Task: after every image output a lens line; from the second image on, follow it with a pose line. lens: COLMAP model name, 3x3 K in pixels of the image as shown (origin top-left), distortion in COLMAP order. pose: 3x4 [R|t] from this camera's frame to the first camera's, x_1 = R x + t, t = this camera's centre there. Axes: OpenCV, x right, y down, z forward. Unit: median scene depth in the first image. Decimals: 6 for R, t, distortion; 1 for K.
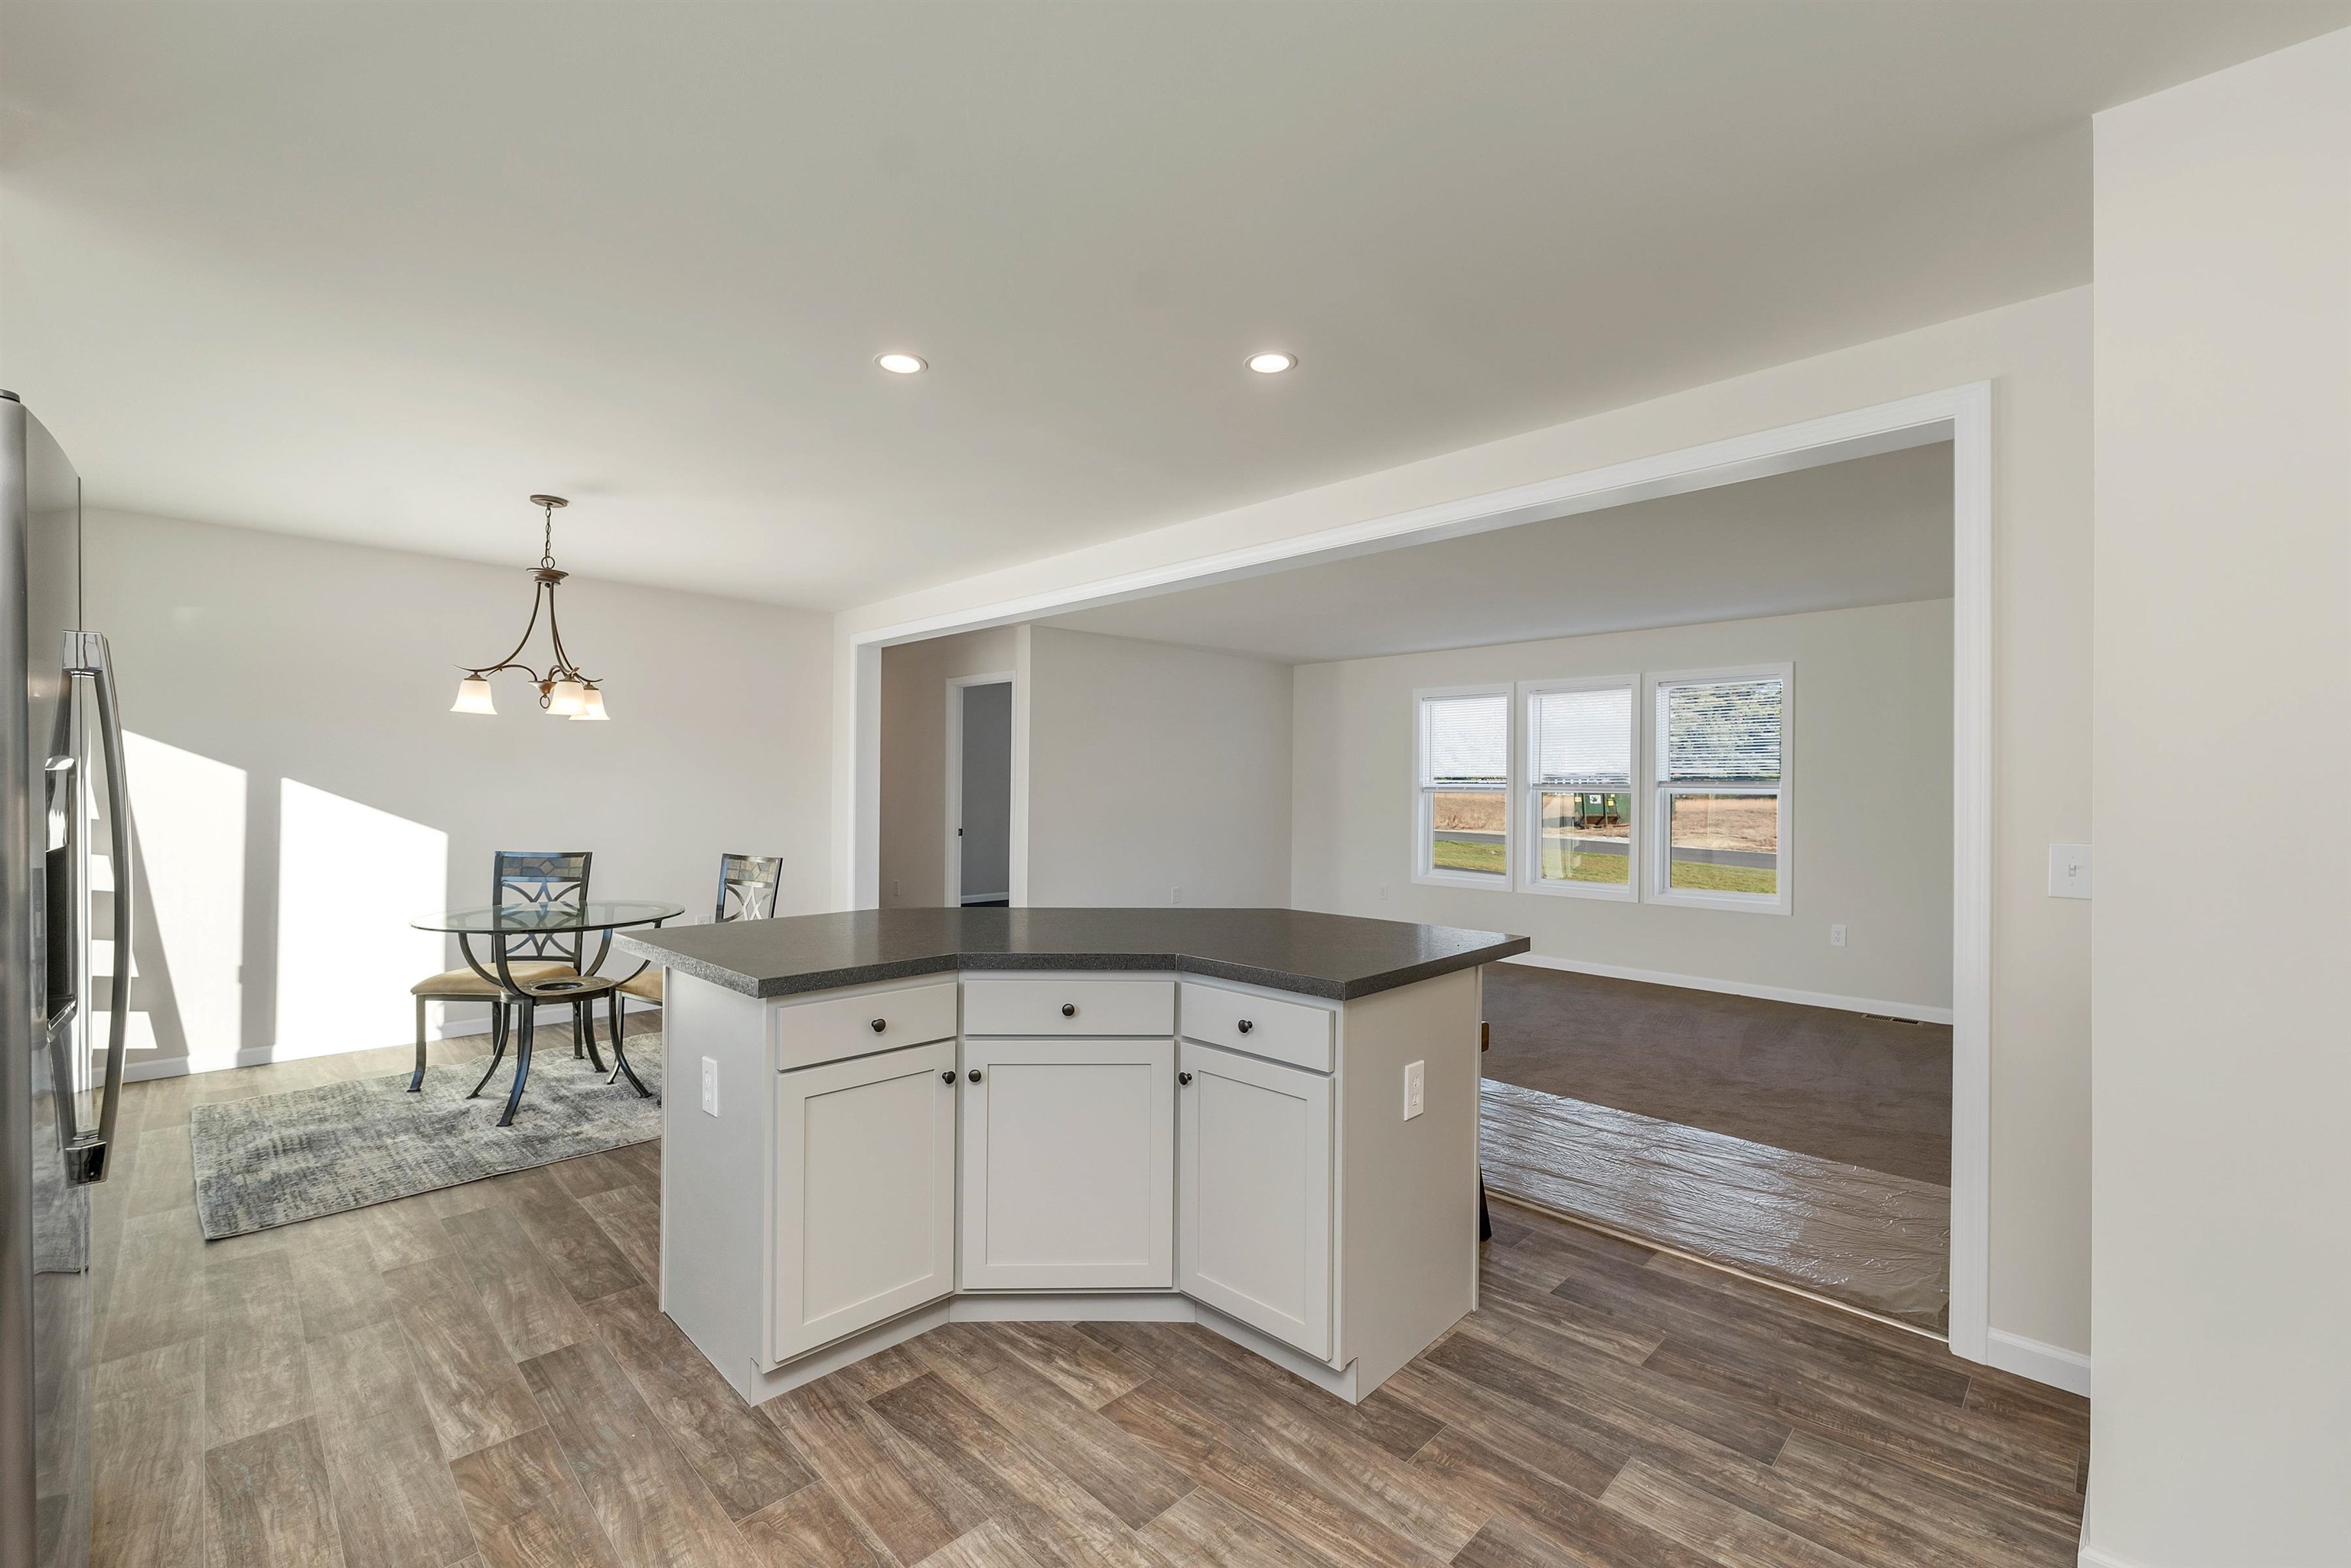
lens RADIAL K [[999.3, 0, 1161.8], [0, 999.3, 785.3], [0, 0, 1]] dist [-0.005143, -0.000344]
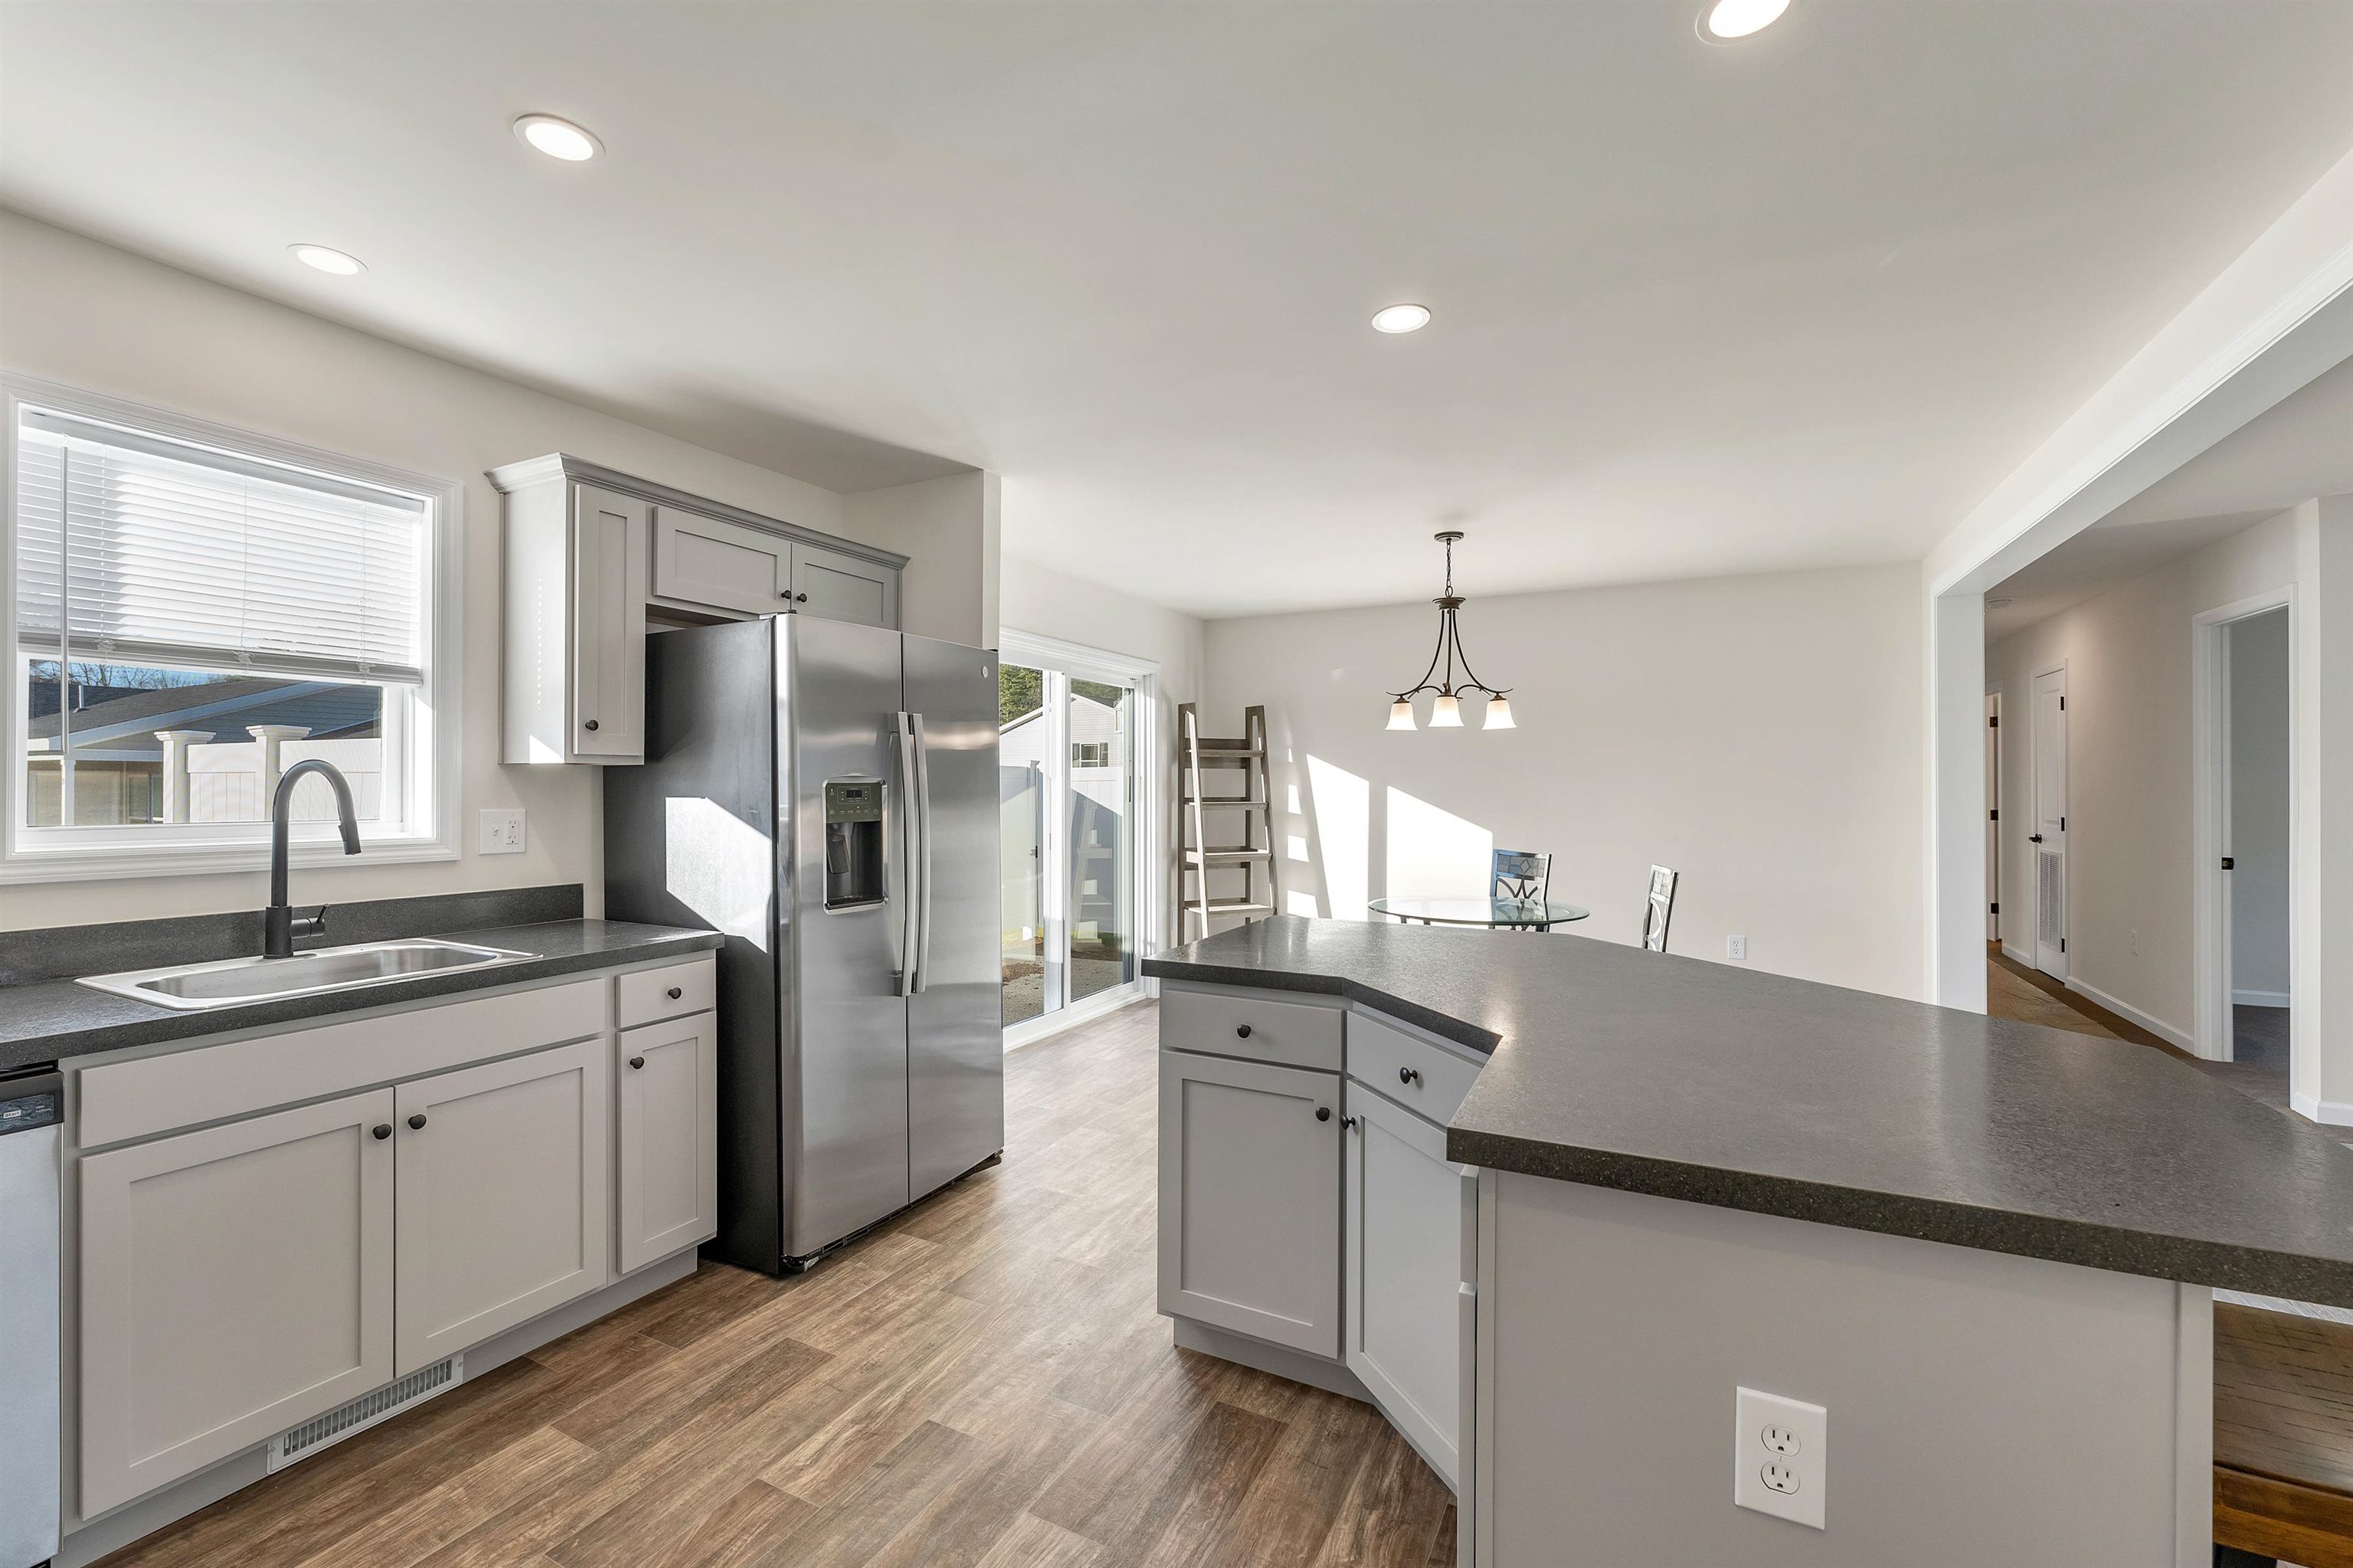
lens RADIAL K [[1000.2, 0, 1159.7], [0, 1000.2, 789.0], [0, 0, 1]] dist [-0.005143, -0.000344]
pose [[0.276638, -0.009634, -0.960926, 0.380592], [0.006047, 0.999947, -0.008285, 0.005794], [0.960955, -0.003518, 0.276681, 0.385937]]
